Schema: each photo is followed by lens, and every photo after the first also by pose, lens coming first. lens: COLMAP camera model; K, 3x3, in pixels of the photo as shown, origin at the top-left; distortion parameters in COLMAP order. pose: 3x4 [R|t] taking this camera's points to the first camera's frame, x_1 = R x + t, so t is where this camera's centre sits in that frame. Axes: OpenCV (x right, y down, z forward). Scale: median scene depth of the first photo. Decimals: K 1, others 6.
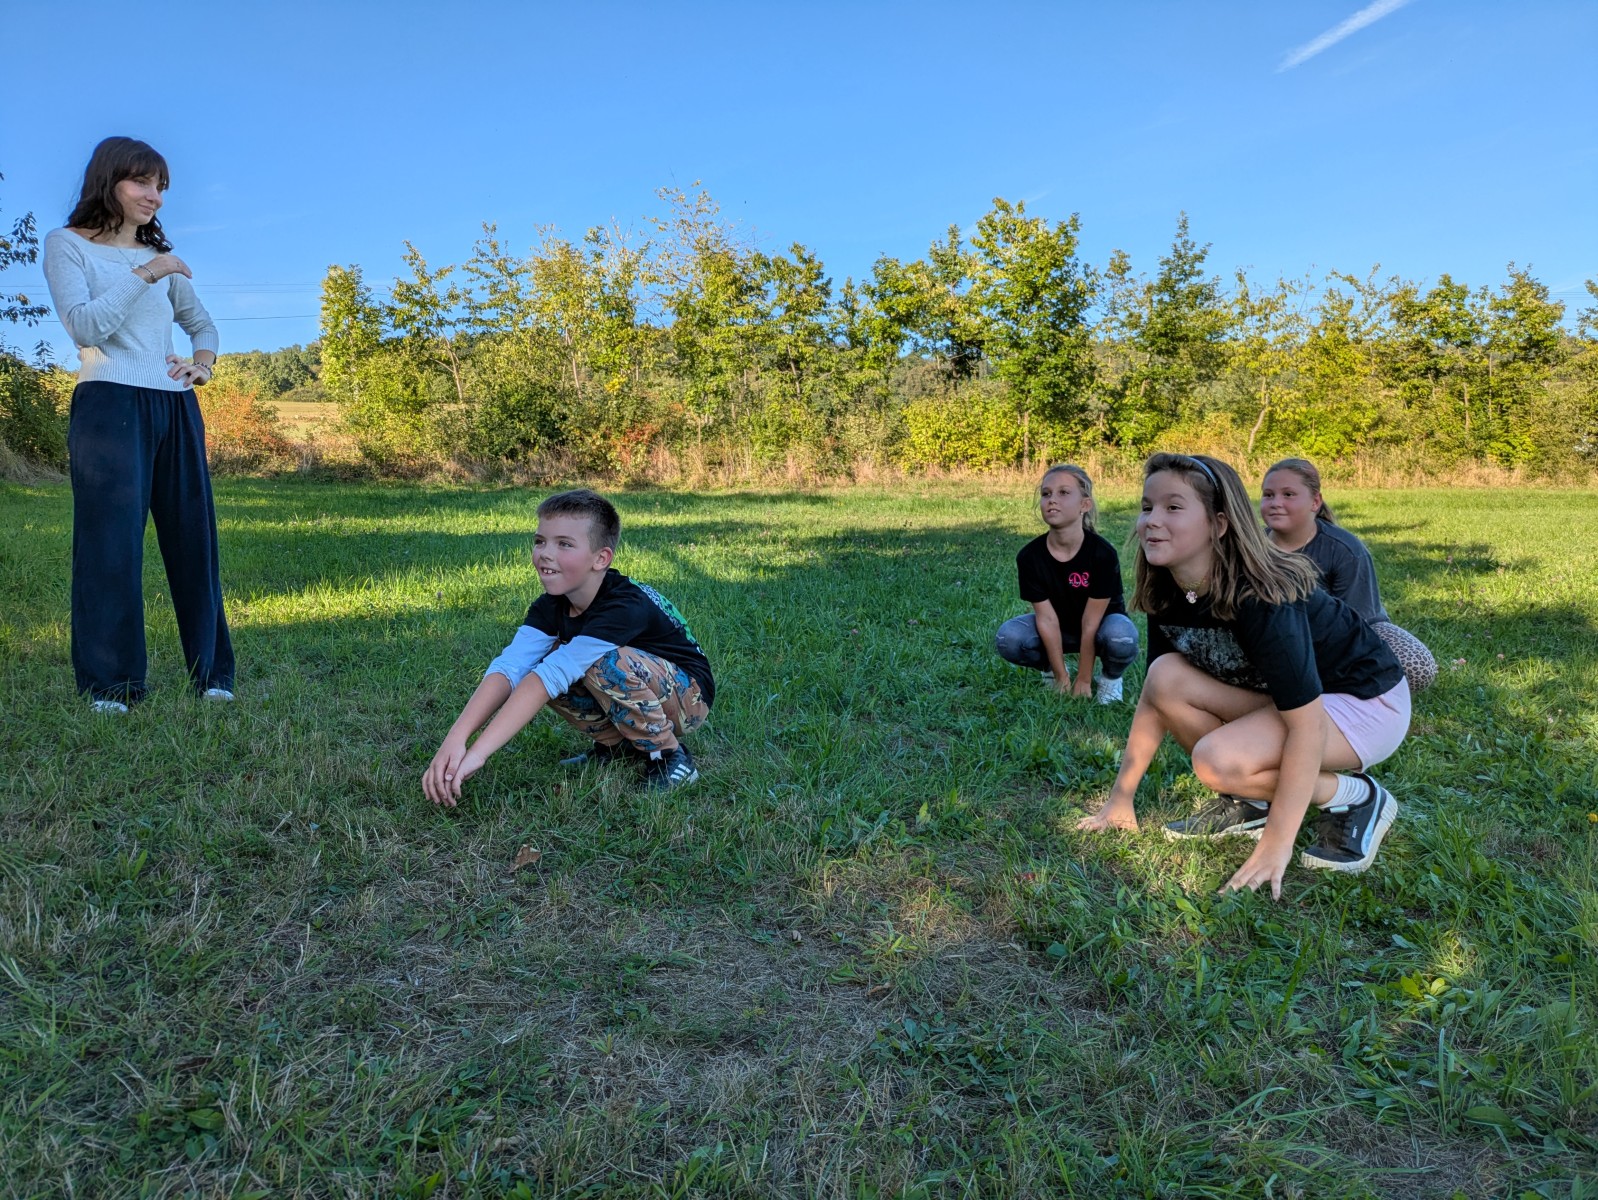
lens RADIAL K [[1172.6, 0, 799.0], [0, 1172.6, 600.0], [0, 0, 1]] dist [0.021061, -0.030186]
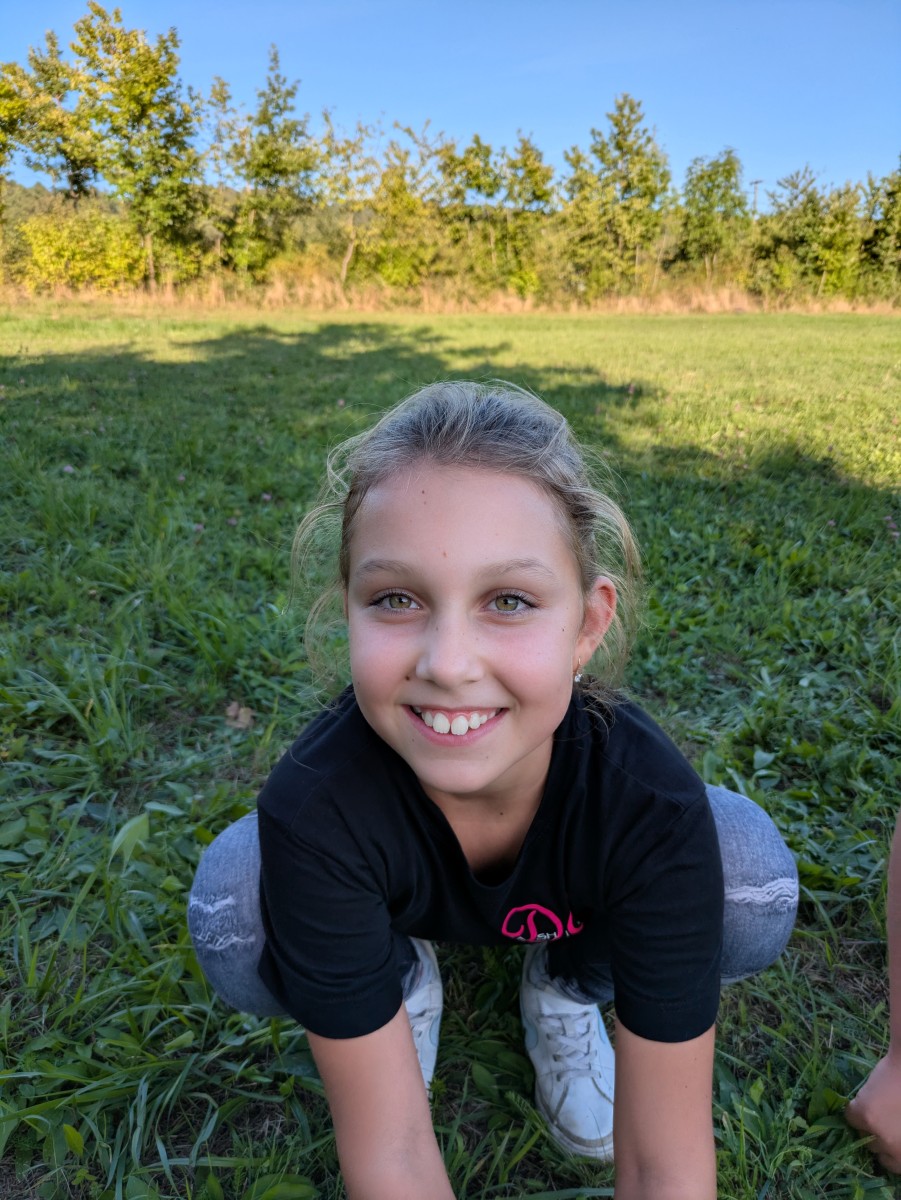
lens RADIAL K [[874.2, 0, 416.9], [0, 874.2, 603.4], [0, 0, 1]] dist [0.028295, 0.002577]
pose [[0.892935, -0.135893, 0.429185, 0.022218], [0.036699, 0.972152, 0.231459, -0.010475], [-0.448687, -0.190927, 0.873056, 0.123685]]
